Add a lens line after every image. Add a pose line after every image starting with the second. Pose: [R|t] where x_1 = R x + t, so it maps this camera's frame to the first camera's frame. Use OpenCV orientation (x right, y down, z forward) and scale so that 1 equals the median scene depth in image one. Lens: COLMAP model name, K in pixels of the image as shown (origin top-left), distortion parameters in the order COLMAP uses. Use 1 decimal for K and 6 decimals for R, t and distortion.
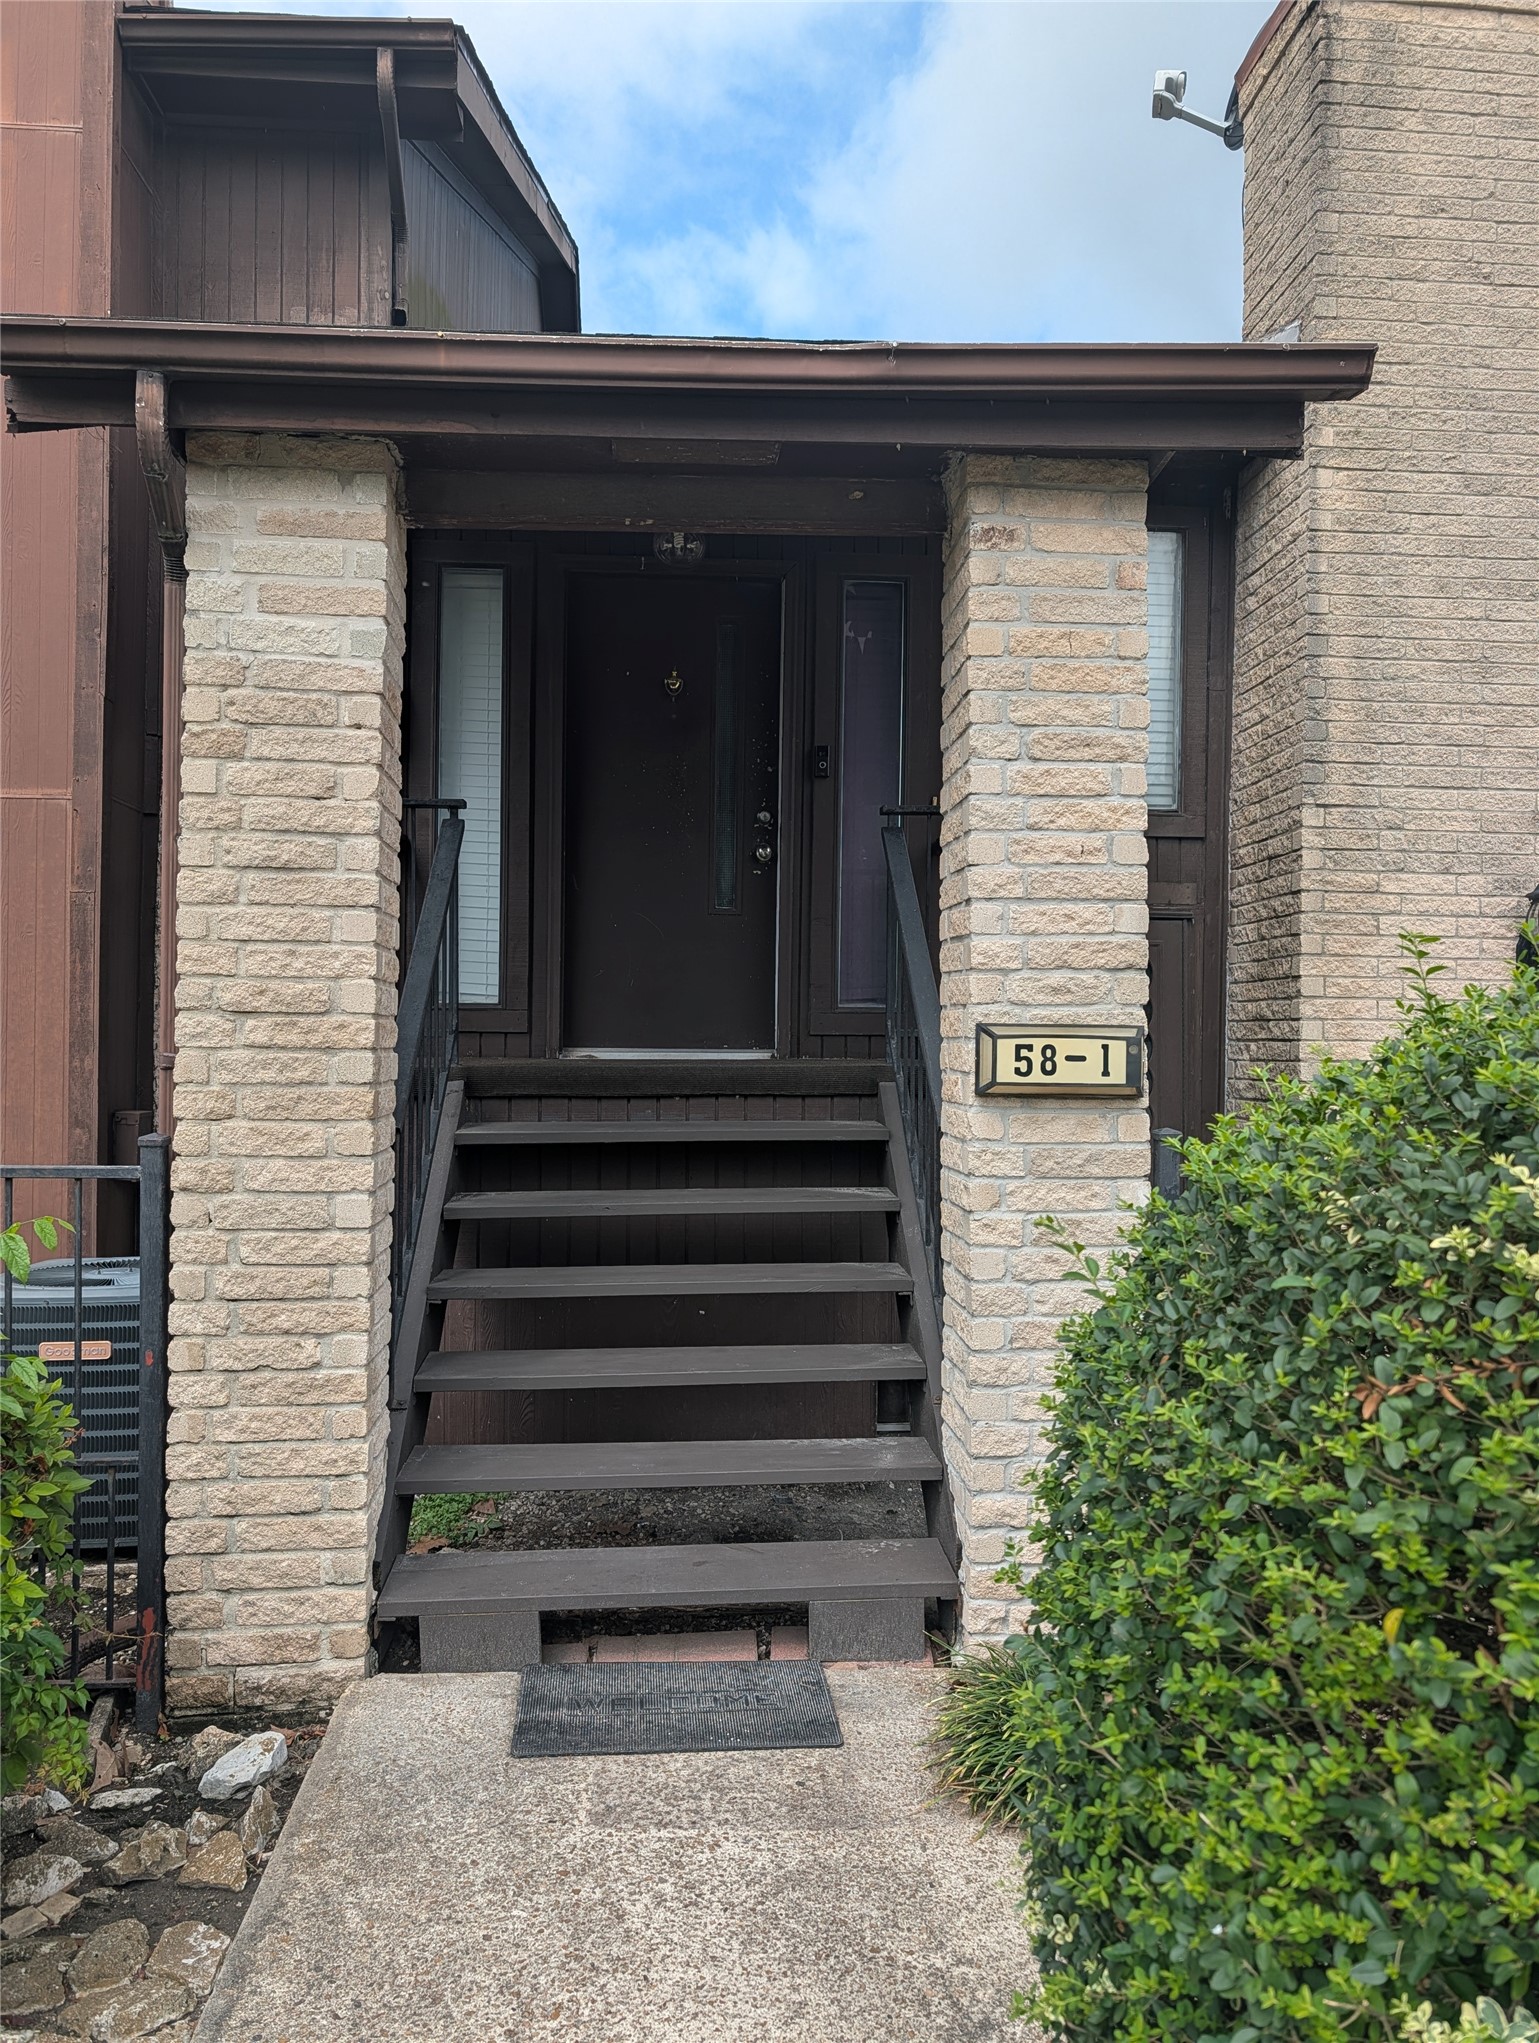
lens RADIAL K [[1505.3, 0, 748.4], [0, 1505.3, 1017.9], [0, 0, 1]] dist [0.022138, -0.010230]
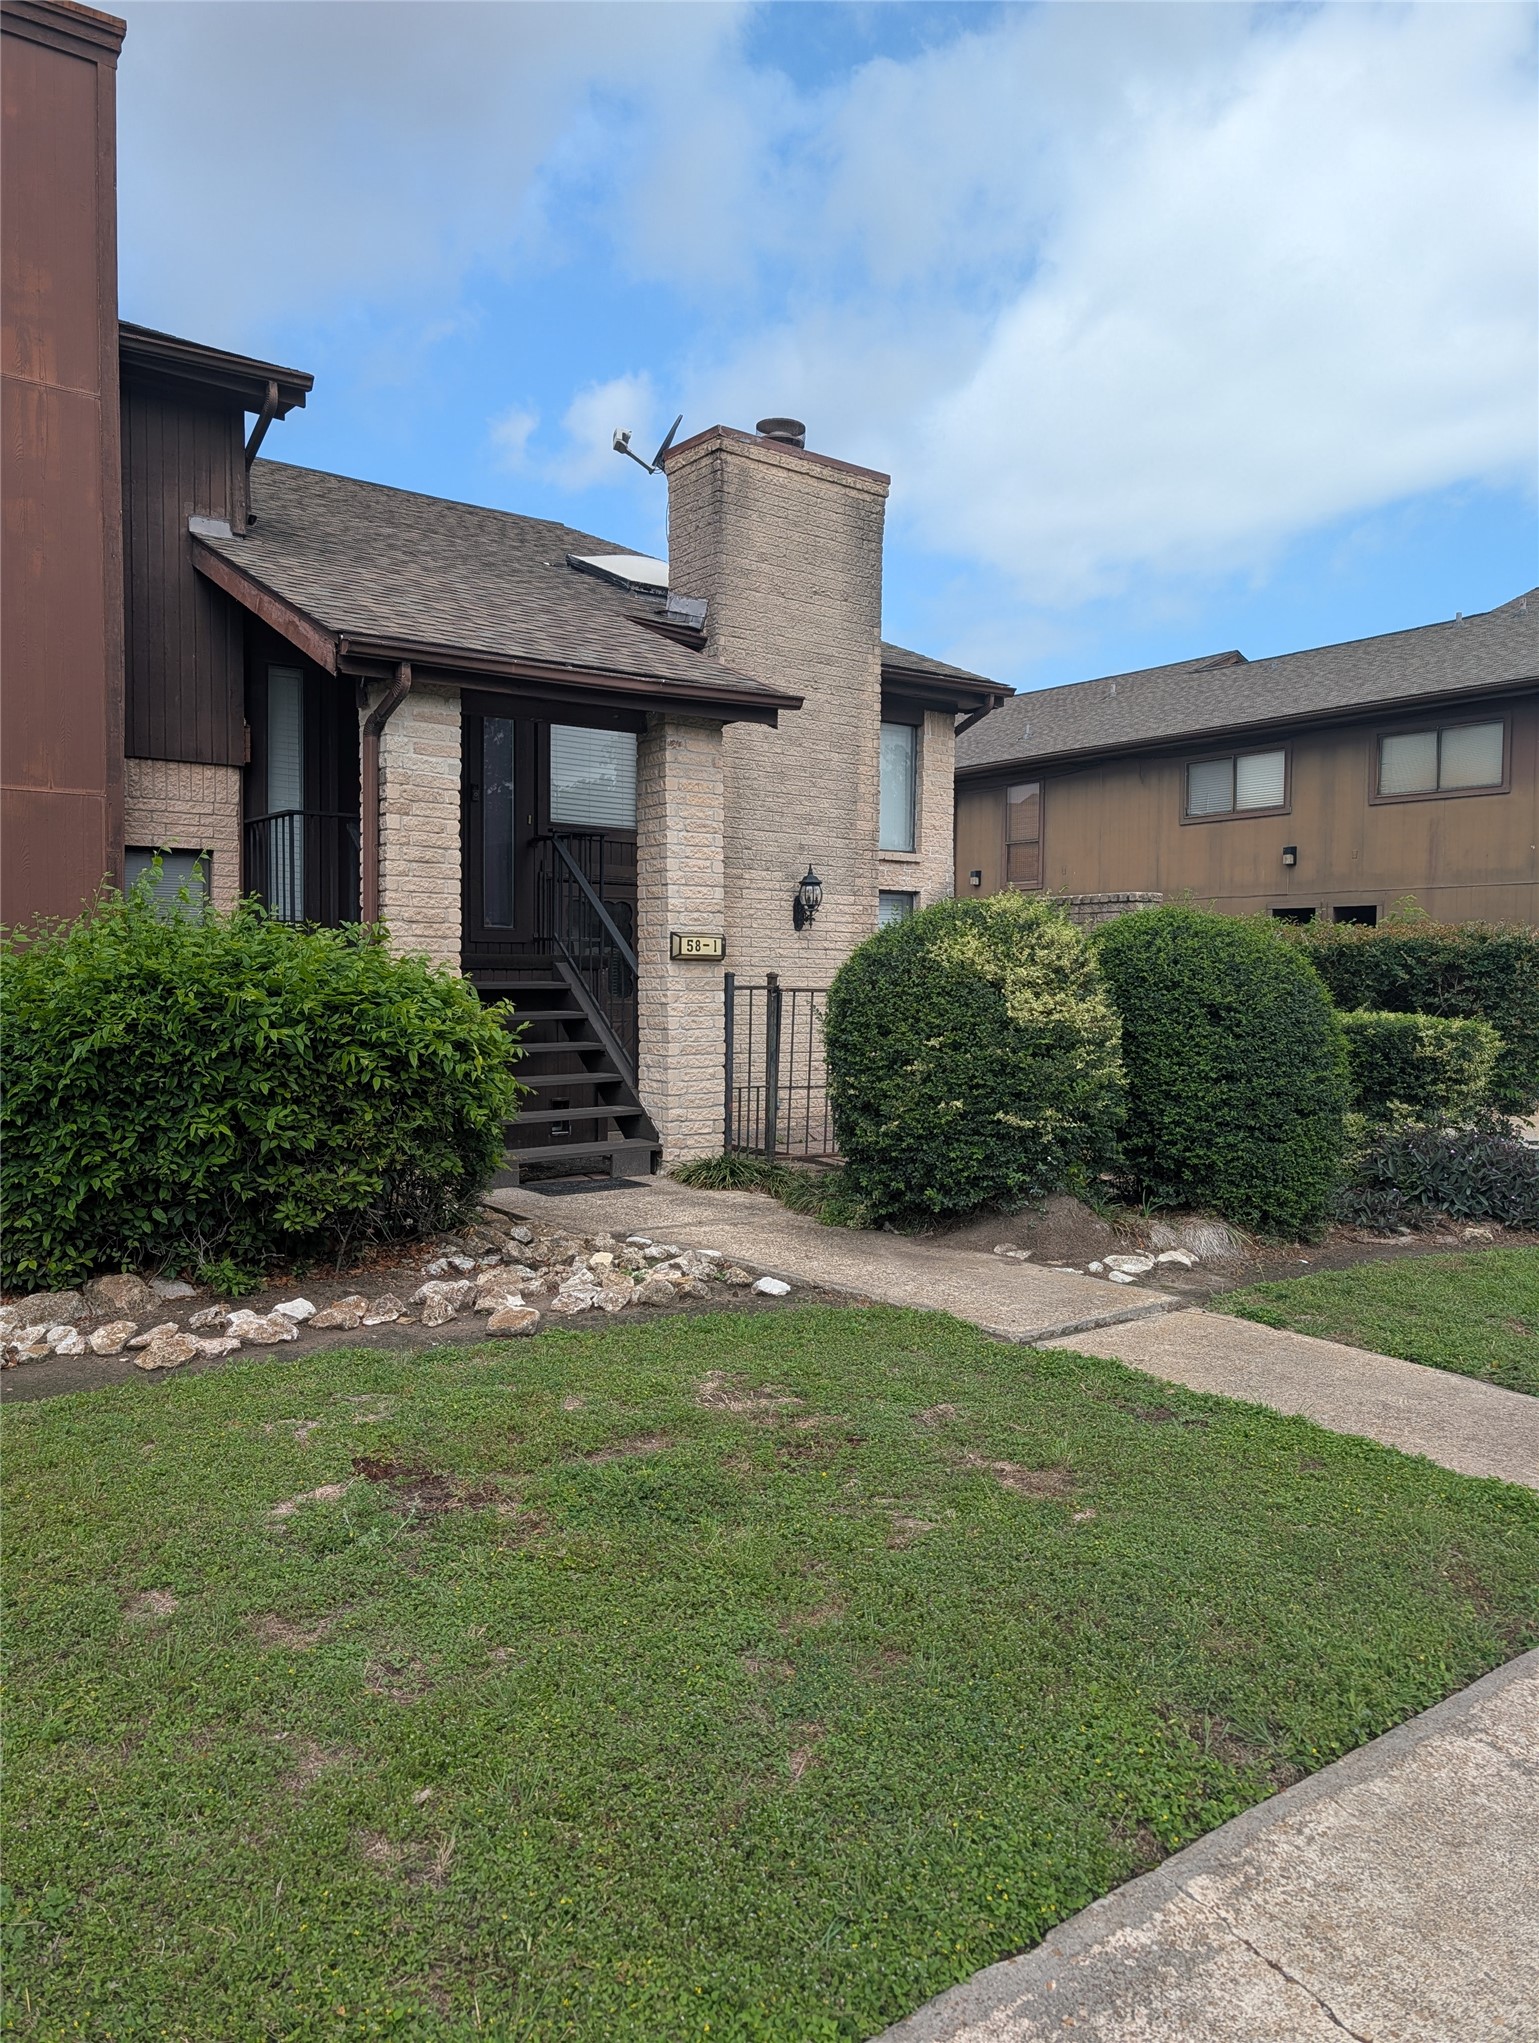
lens RADIAL K [[1502.9, 0, 775.1], [0, 1502.9, 1031.1], [0, 0, 1]] dist [0.005500, 0.001444]
pose [[0.833031, -0.019214, 0.552893, -0.739249], [-0.009605, 0.998744, 0.049179, 0.029669], [-0.553143, -0.046278, 0.831800, -0.828305]]
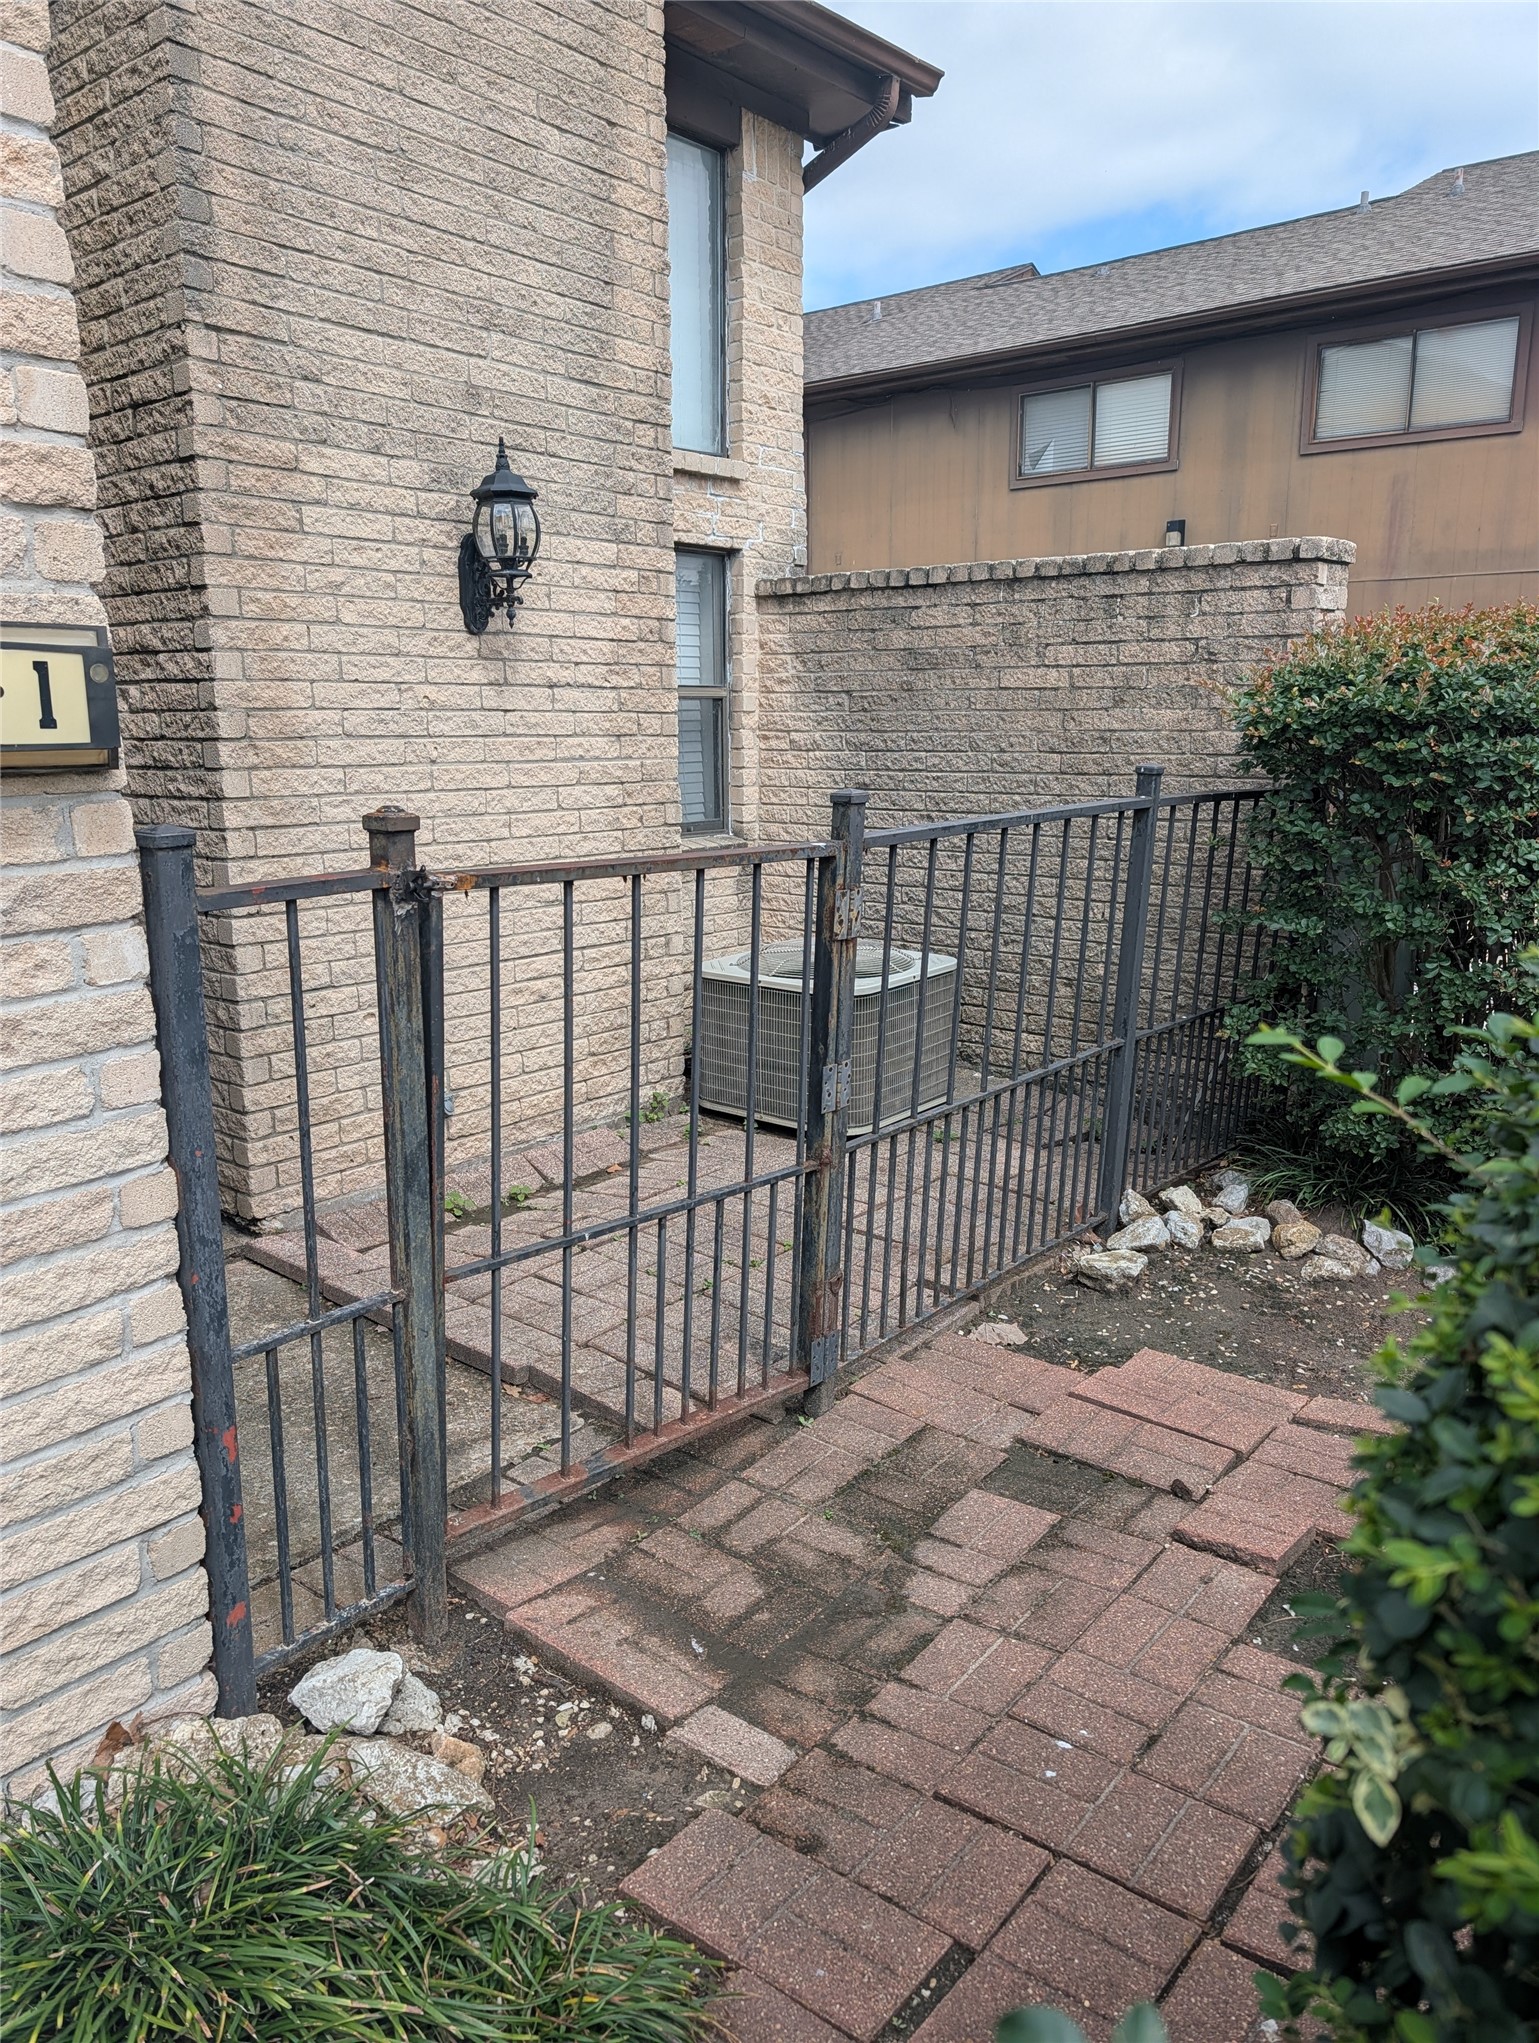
lens RADIAL K [[1502.9, 0, 775.1], [0, 1502.9, 1031.1], [0, 0, 1]] dist [0.005500, 0.001444]
pose [[0.693883, -0.162271, 0.701566, 0.026081], [-0.001285, 0.973998, 0.226555, 0.014941], [-0.720087, -0.158104, 0.675632, 0.306235]]
